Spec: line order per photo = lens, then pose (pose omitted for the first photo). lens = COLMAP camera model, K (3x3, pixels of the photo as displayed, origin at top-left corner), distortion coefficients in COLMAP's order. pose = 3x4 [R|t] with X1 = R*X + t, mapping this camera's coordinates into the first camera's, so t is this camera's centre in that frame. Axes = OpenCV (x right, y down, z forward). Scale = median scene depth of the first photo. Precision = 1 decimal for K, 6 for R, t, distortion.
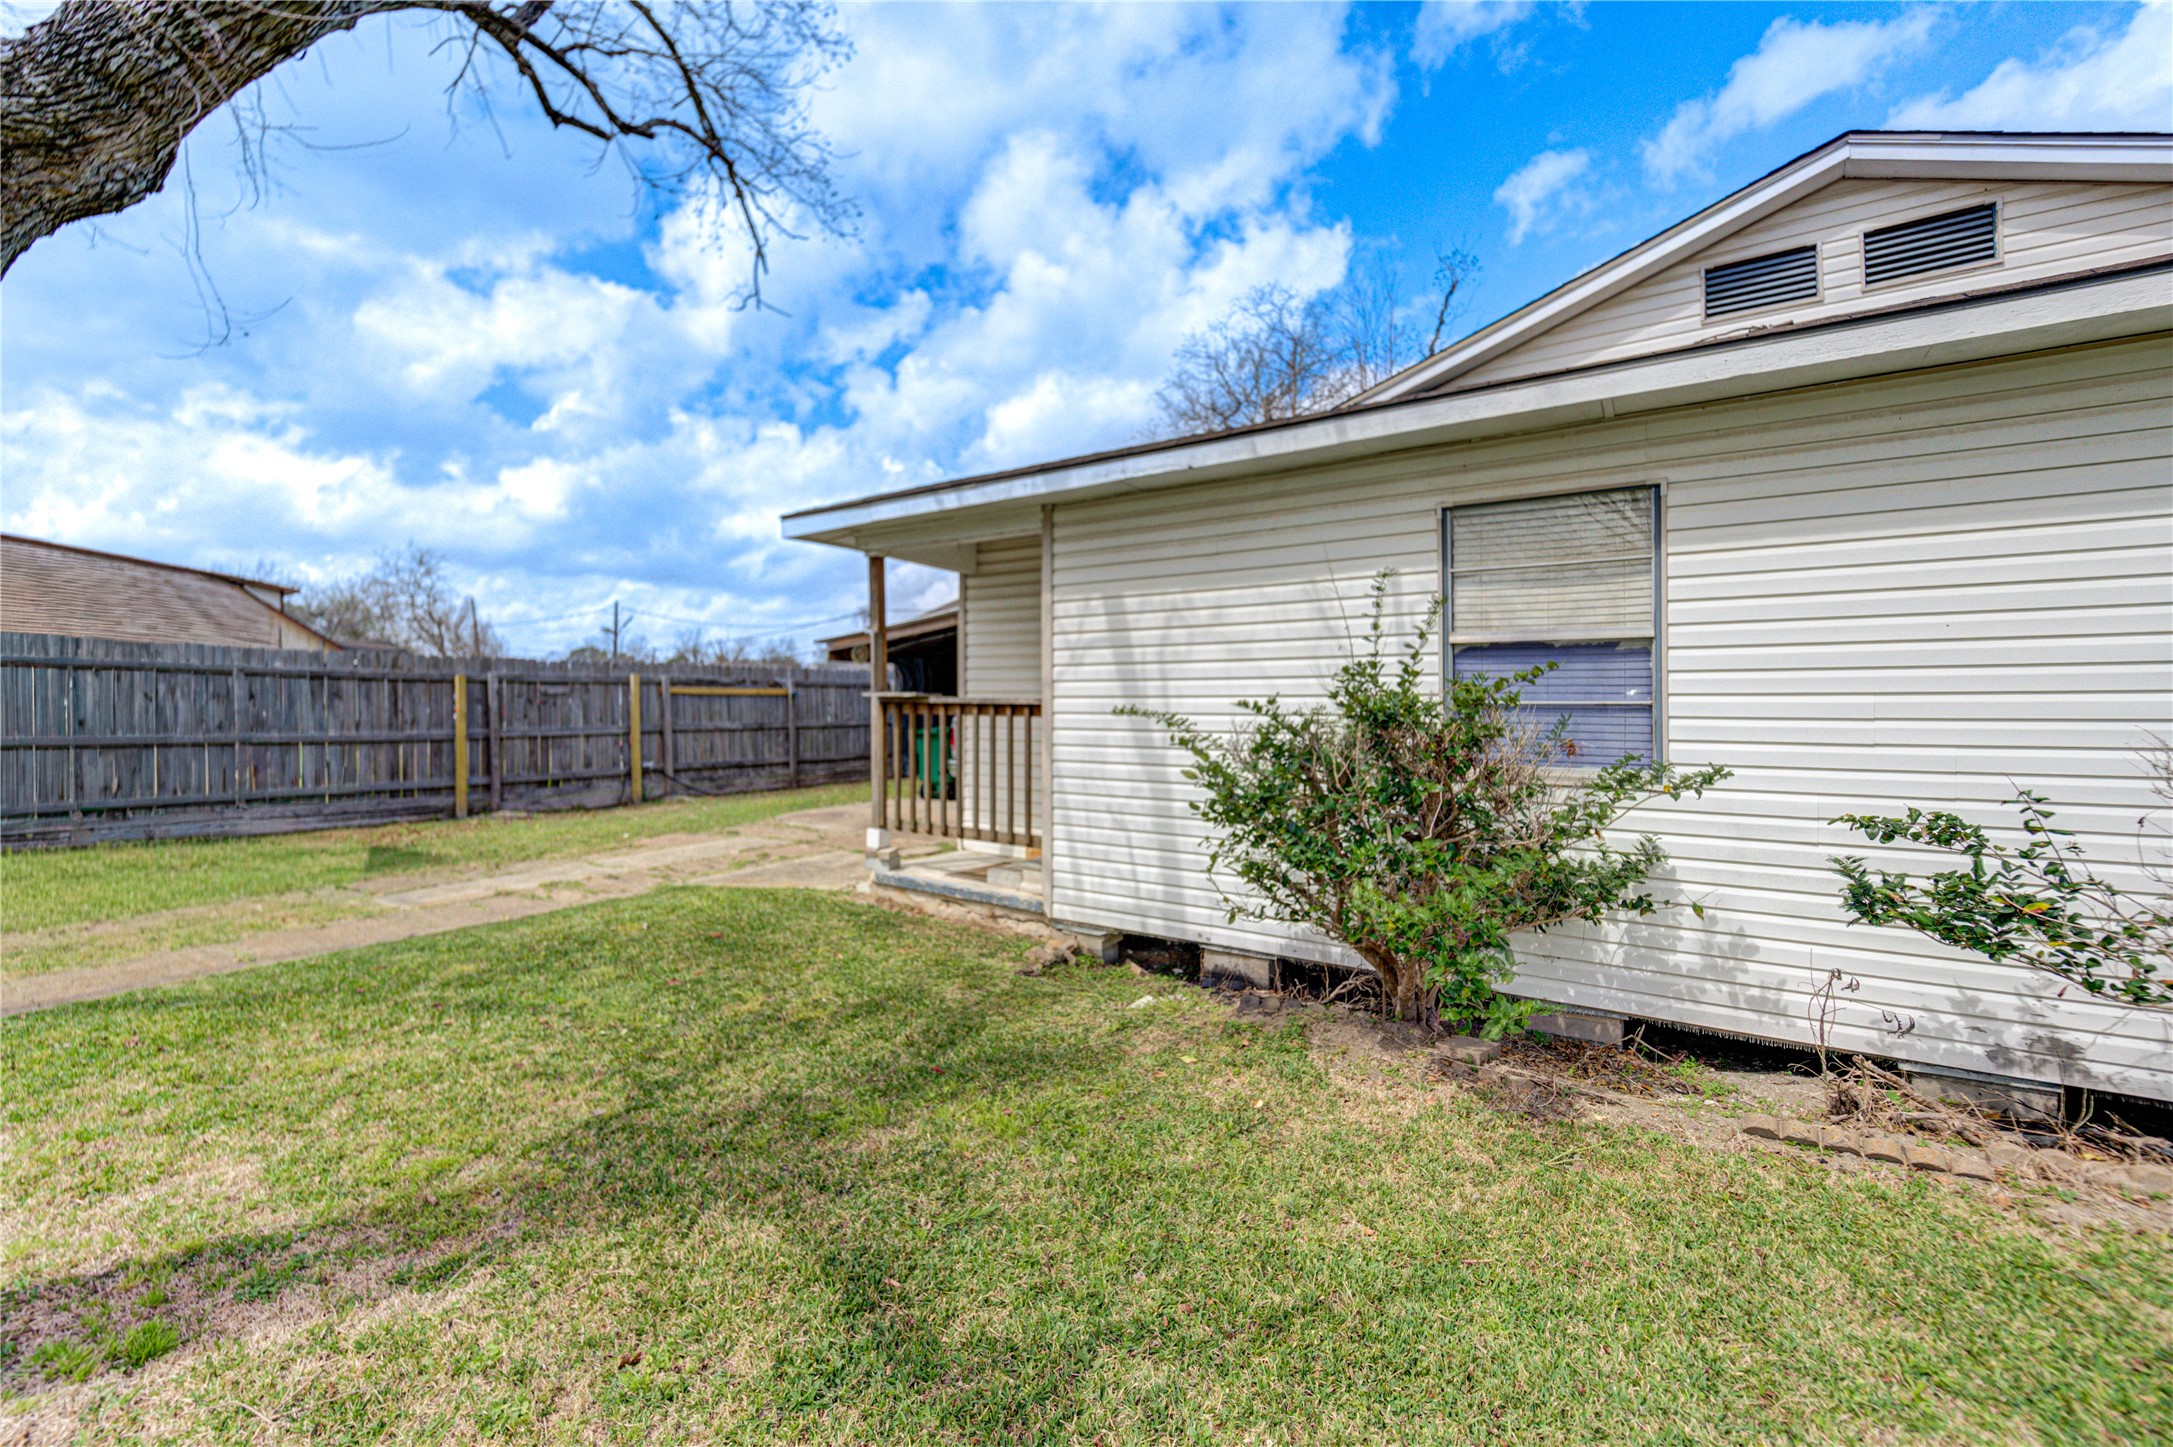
lens RADIAL K [[891.4, 0, 1071.7], [0, 891.4, 719.5], [0, 0, 1]] dist [-0.009490, -0.001023]
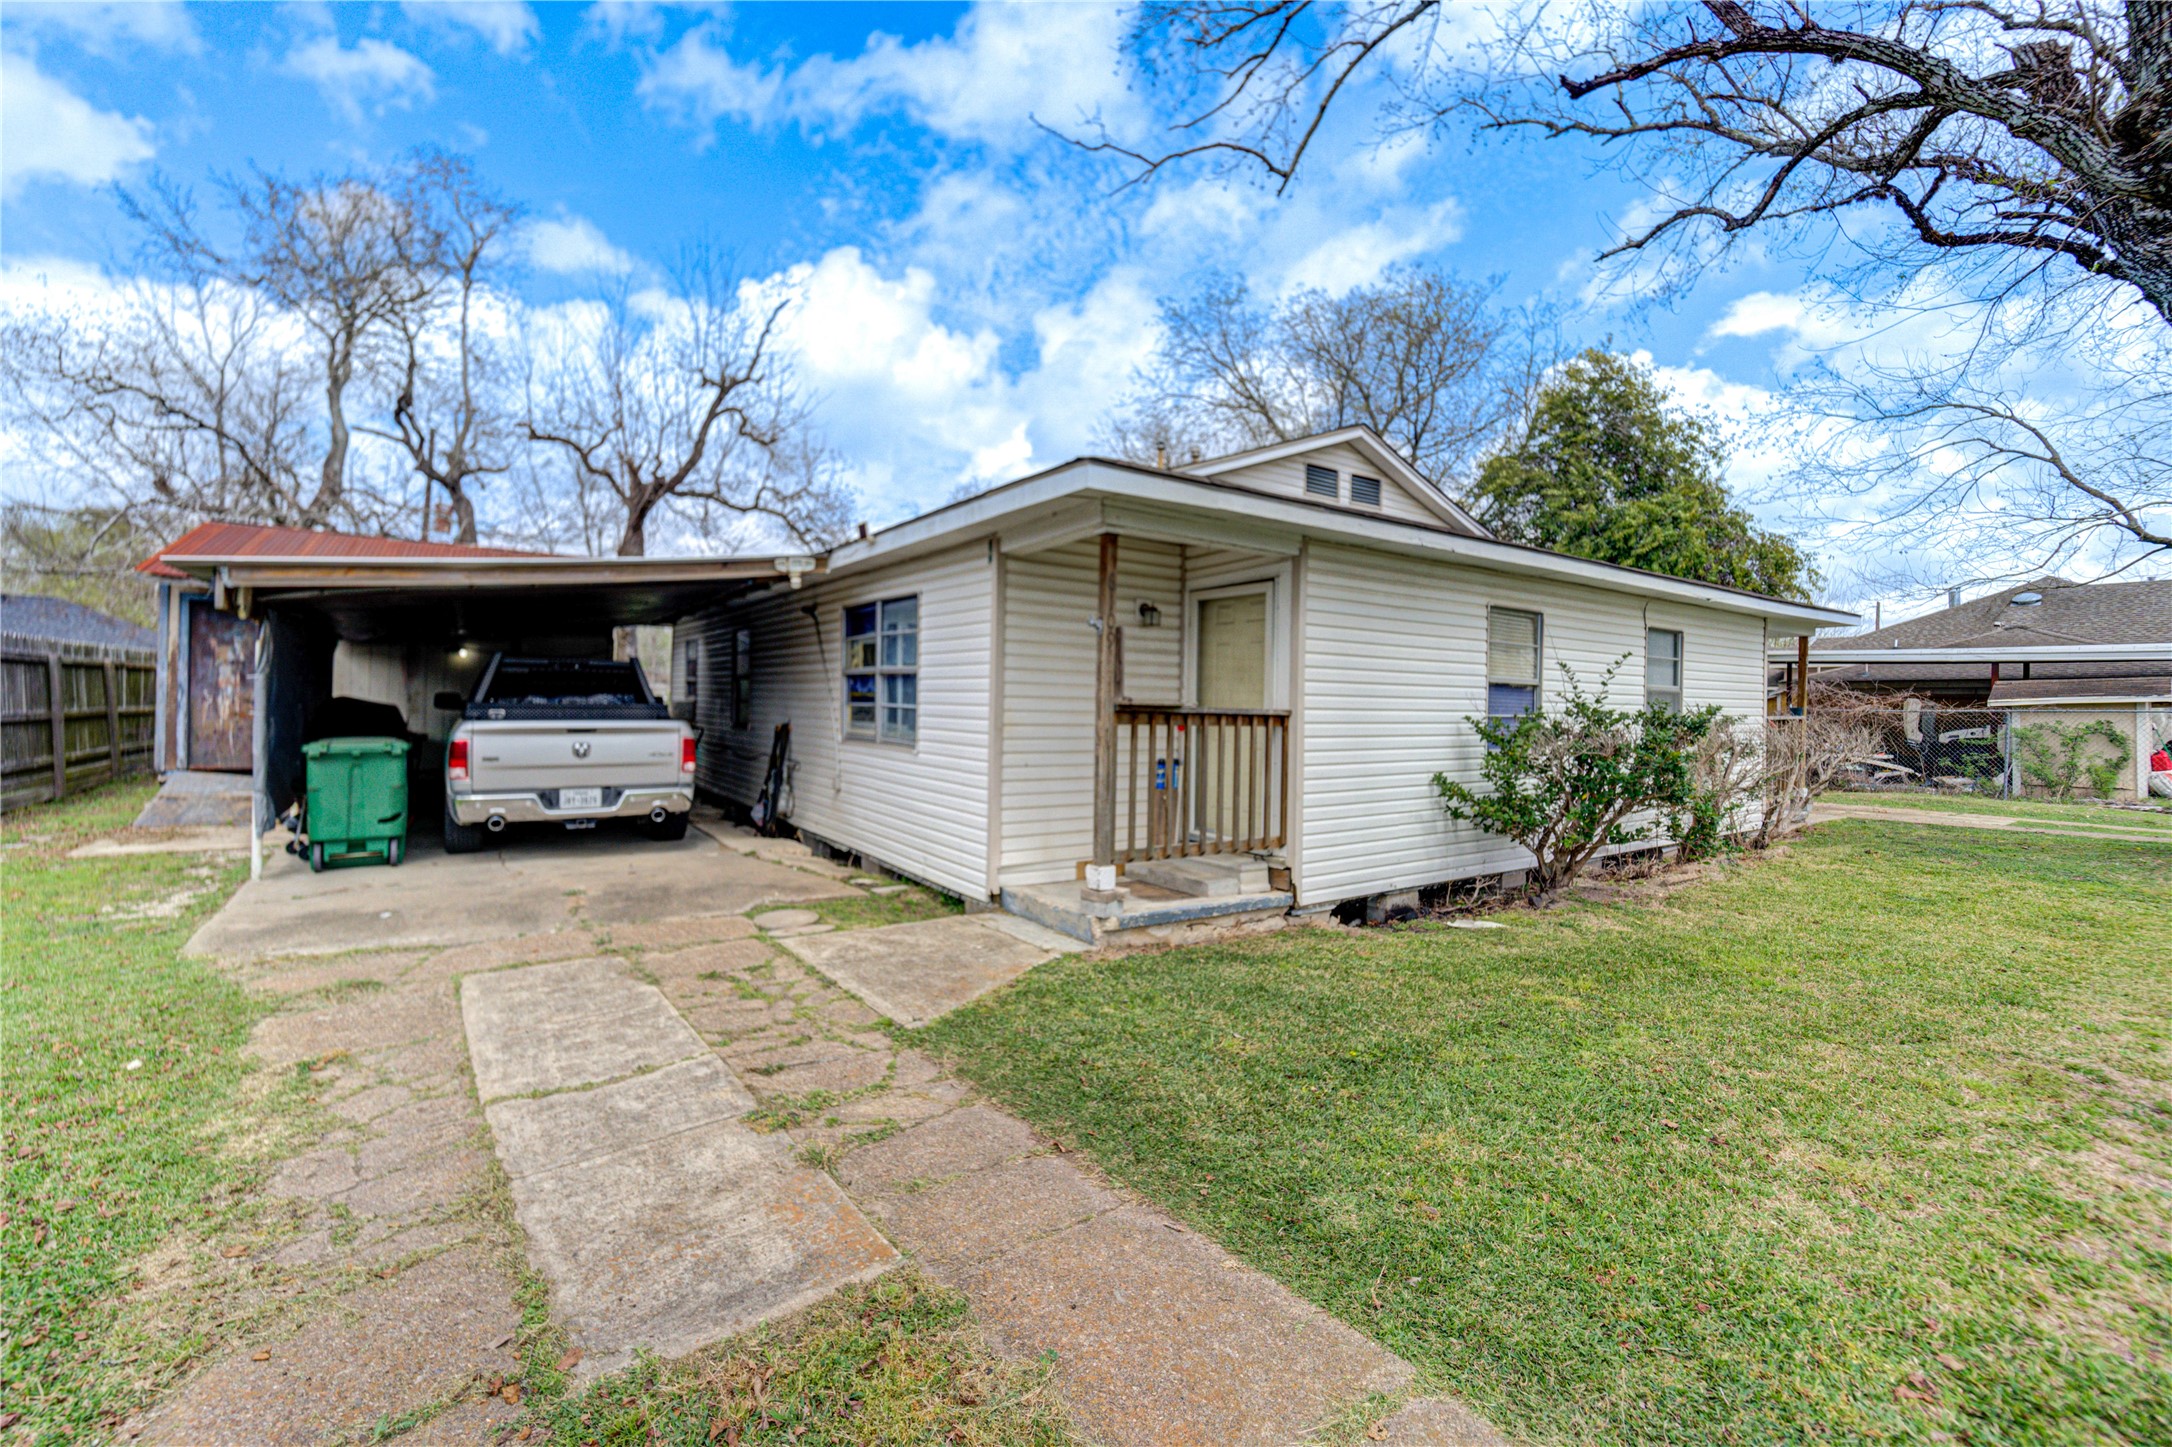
lens RADIAL K [[891.0, 0, 1068.2], [0, 891.0, 695.3], [0, 0, 1]] dist [-0.009490, -0.001023]
pose [[0.361874, 0.015868, 0.932092, -1.149782], [0.000035, 0.999855, -0.017035, -0.021672], [-0.932227, 0.006197, 0.361821, 0.850549]]
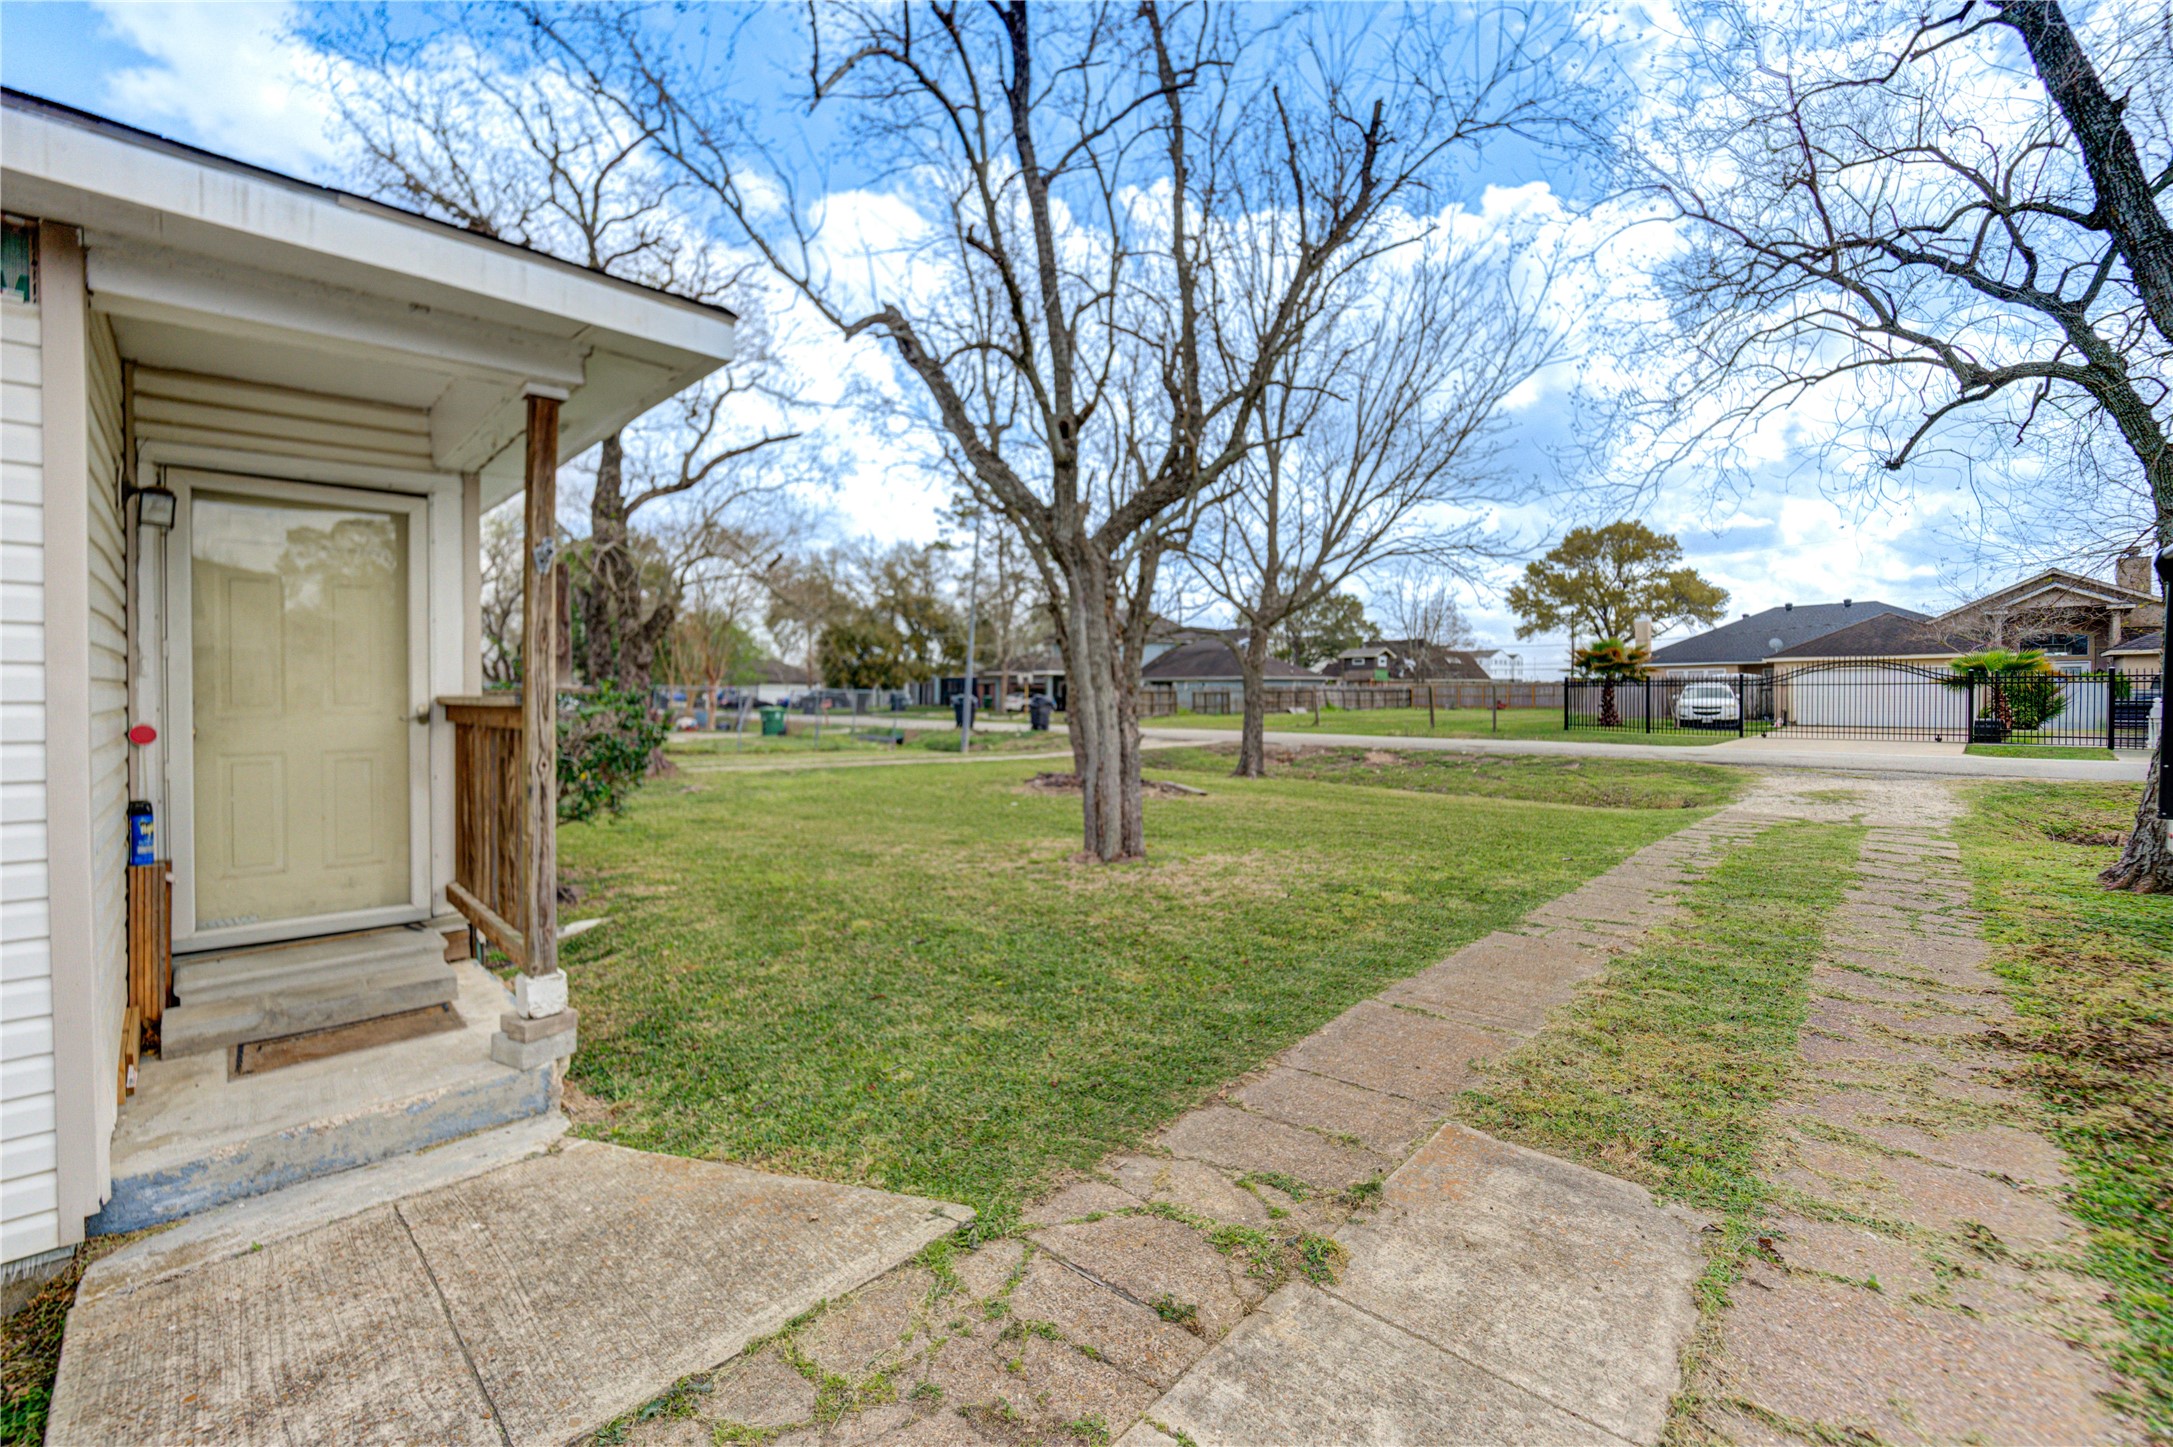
lens RADIAL K [[891.4, 0, 1076.3], [0, 891.4, 688.6], [0, 0, 1]] dist [-0.009490, -0.001023]
pose [[-0.979339, 0.001250, 0.202221, -0.684746], [0.006444, 0.999666, 0.025028, -0.043031], [-0.202122, 0.025814, -0.979020, 1.625267]]
